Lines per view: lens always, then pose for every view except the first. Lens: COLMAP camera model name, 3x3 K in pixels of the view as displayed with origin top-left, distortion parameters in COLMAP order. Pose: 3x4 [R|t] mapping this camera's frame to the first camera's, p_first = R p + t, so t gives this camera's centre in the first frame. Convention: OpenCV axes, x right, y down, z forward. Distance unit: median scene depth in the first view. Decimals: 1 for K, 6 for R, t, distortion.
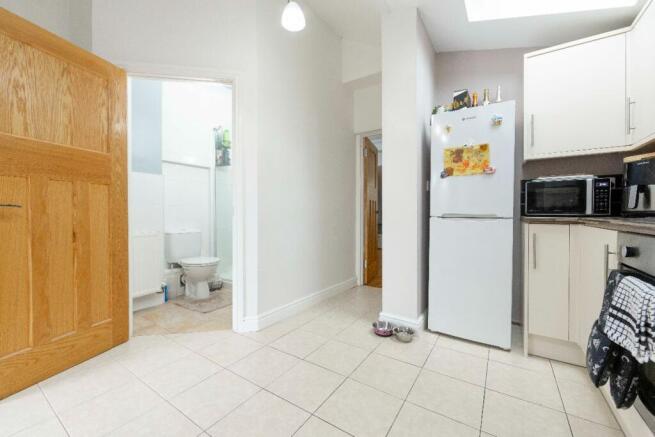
lens RADIAL K [[261.7, 0, 327.0], [0, 261.7, 213.6], [0, 0, 1]] dist [-0.001602, -0.000483]
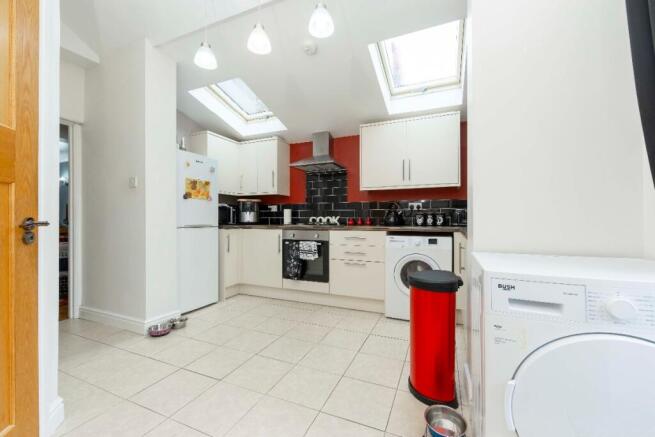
lens RADIAL K [[264.4, 0, 331.2], [0, 264.4, 217.6], [0, 0, 1]] dist [-0.002807, -0.000554]
pose [[-0.188017, 0.002934, 0.982161, -1.092750], [0.003022, 0.999993, -0.002409, -0.034415], [-0.982161, 0.002515, -0.188025, 0.532722]]
